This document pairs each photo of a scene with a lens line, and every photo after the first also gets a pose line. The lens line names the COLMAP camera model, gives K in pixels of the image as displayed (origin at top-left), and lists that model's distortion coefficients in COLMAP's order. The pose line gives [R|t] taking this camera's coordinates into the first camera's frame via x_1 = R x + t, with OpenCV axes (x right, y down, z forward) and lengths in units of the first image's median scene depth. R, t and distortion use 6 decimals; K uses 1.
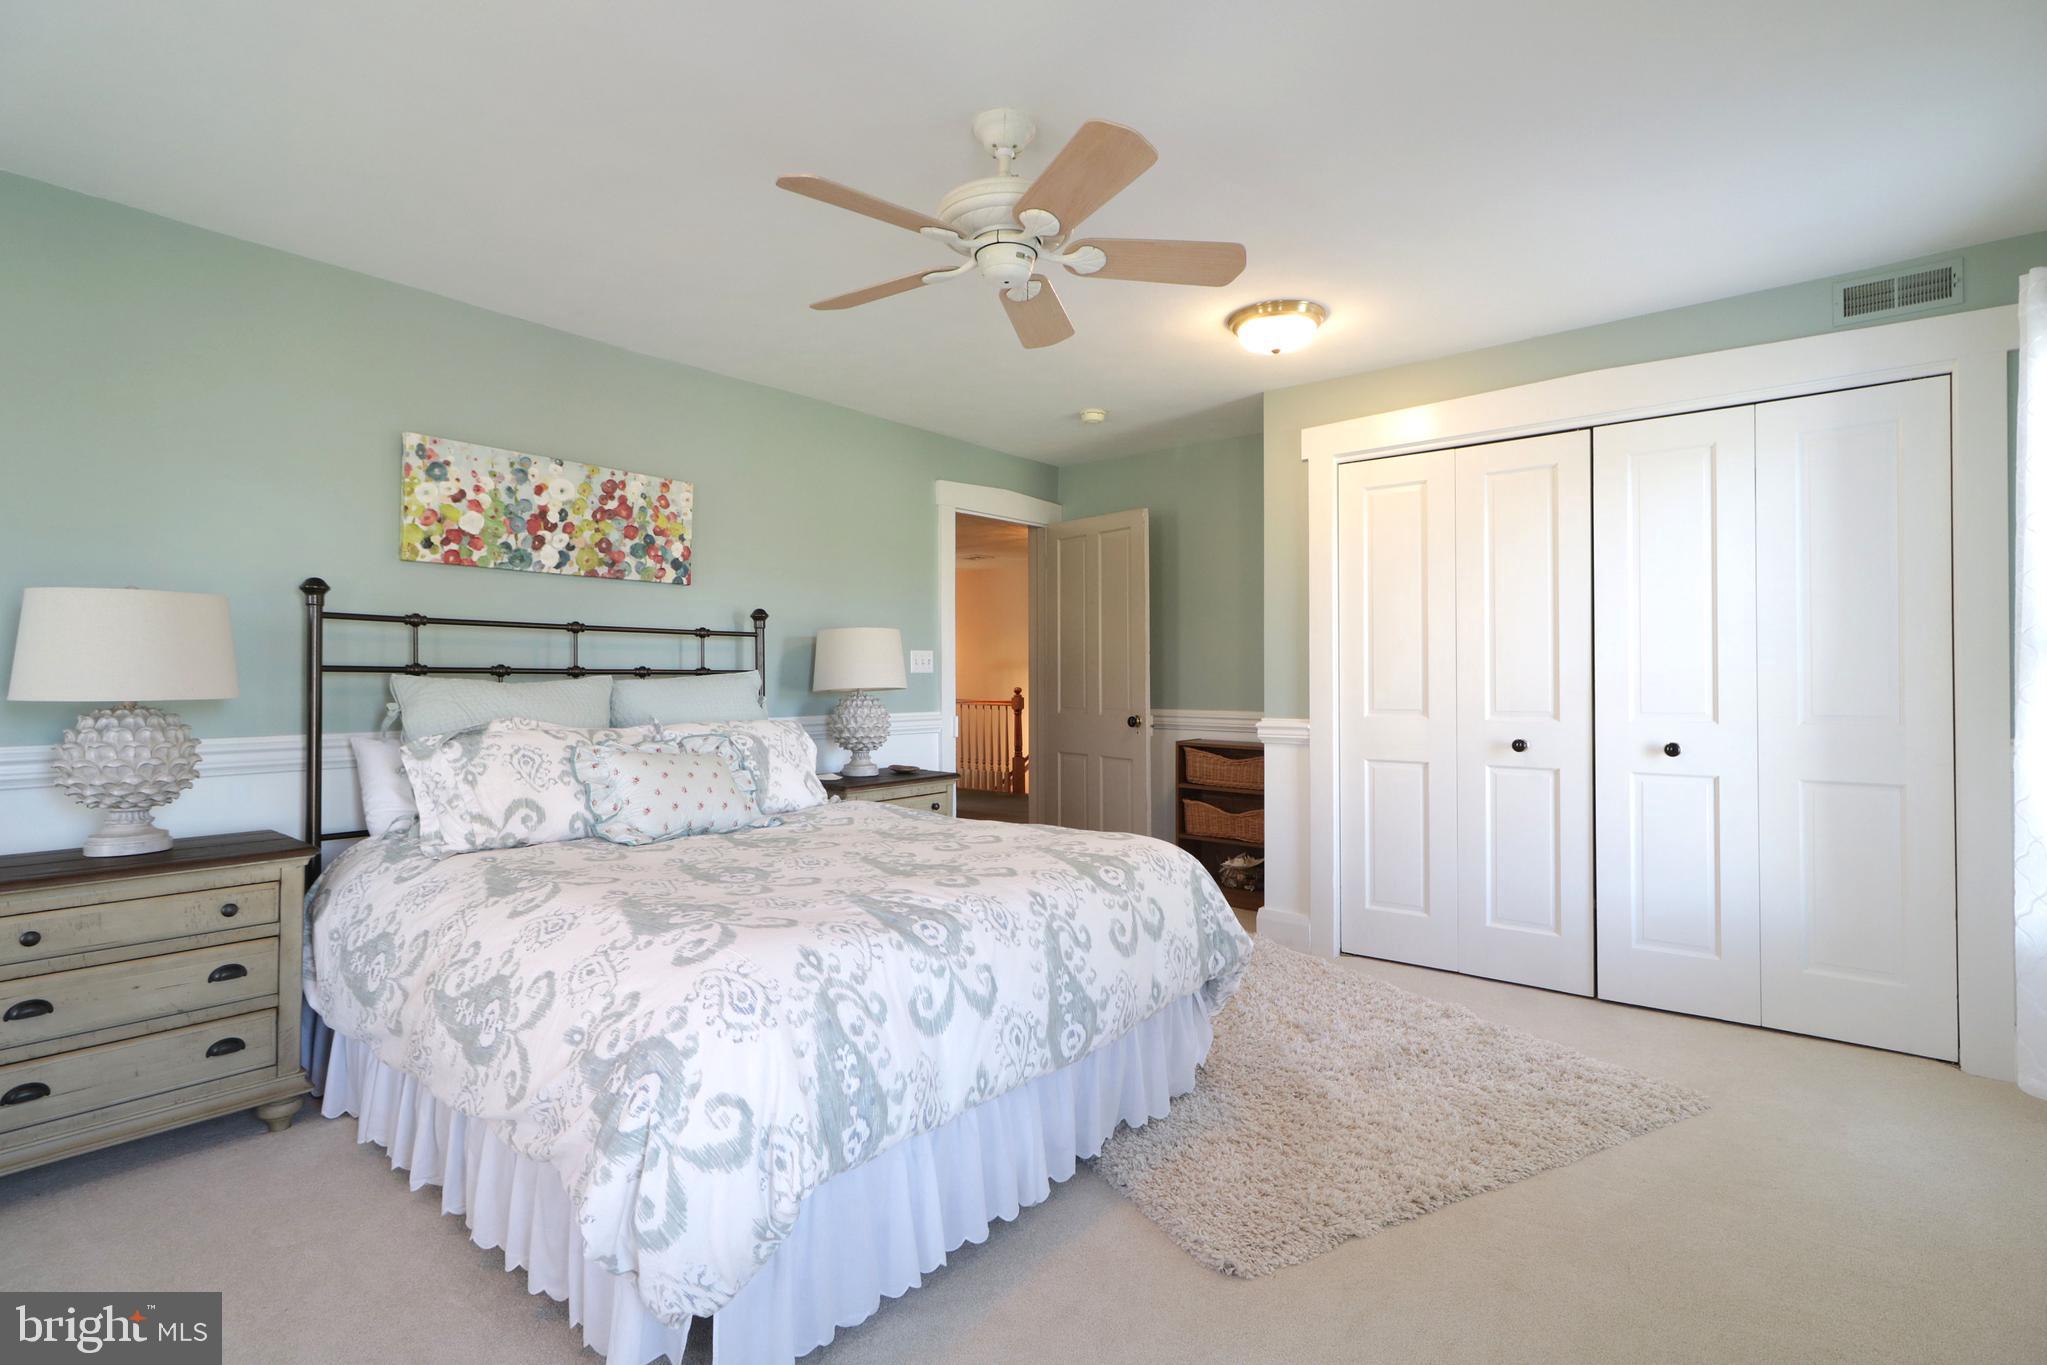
lens RADIAL K [[962.4, 0, 1020.3], [0, 962.4, 682.4], [0, 0, 1]] dist [0.003201, 0.000077]
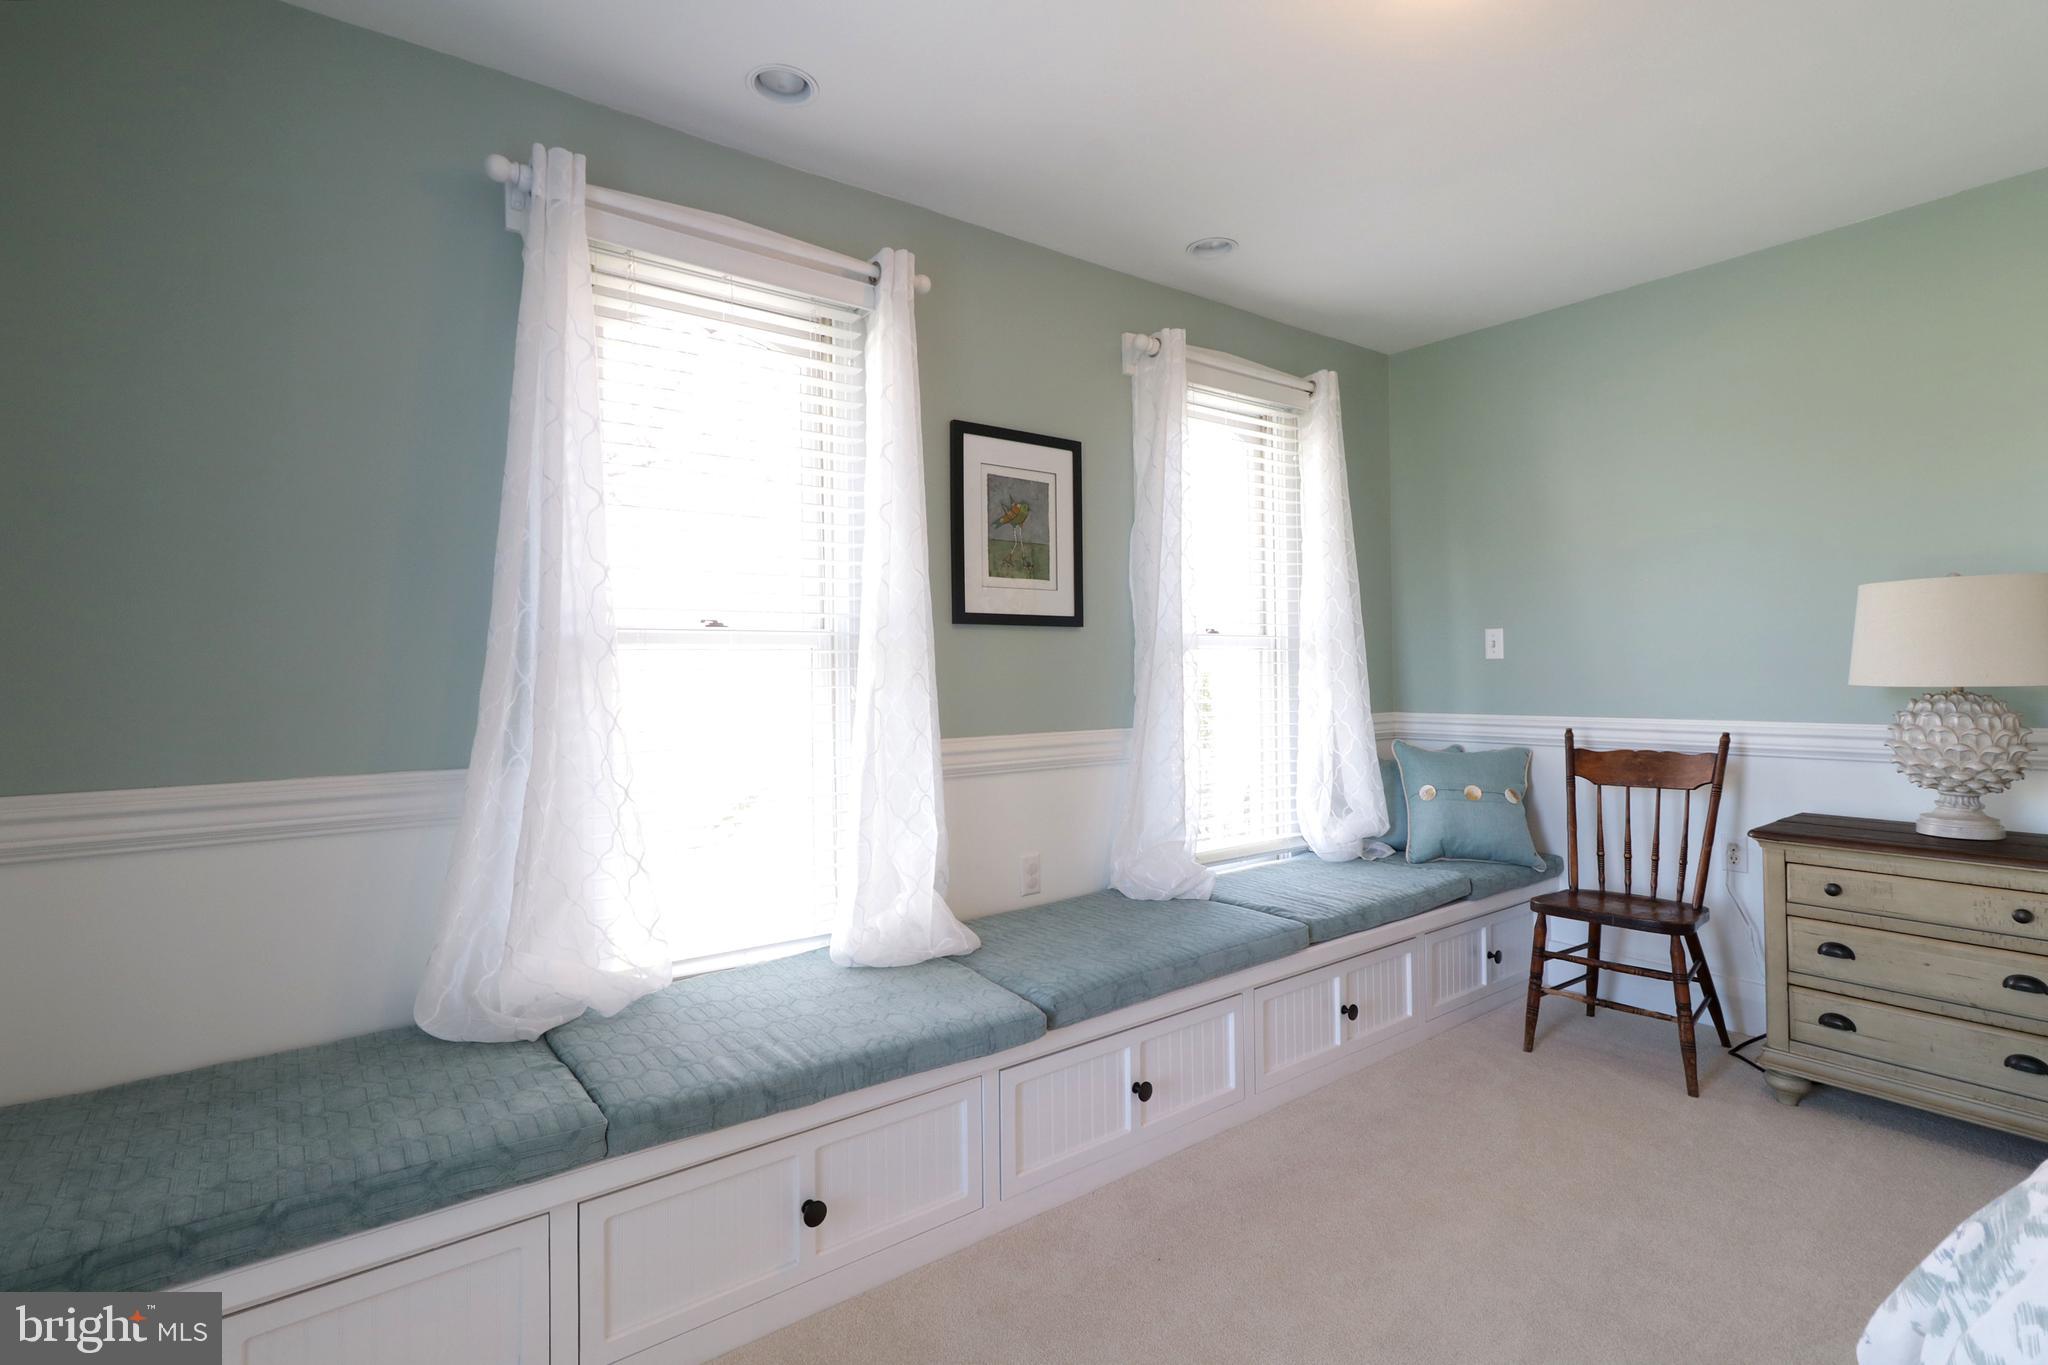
lens RADIAL K [[962.8, 0, 1018.5], [0, 962.8, 673.4], [0, 0, 1]] dist [0.003201, 0.000077]
pose [[-0.265575, 0.001683, -0.964089, 0.327017], [0.016368, 0.999862, -0.002764, -0.007945], [0.963951, -0.016514, -0.265566, 0.332132]]
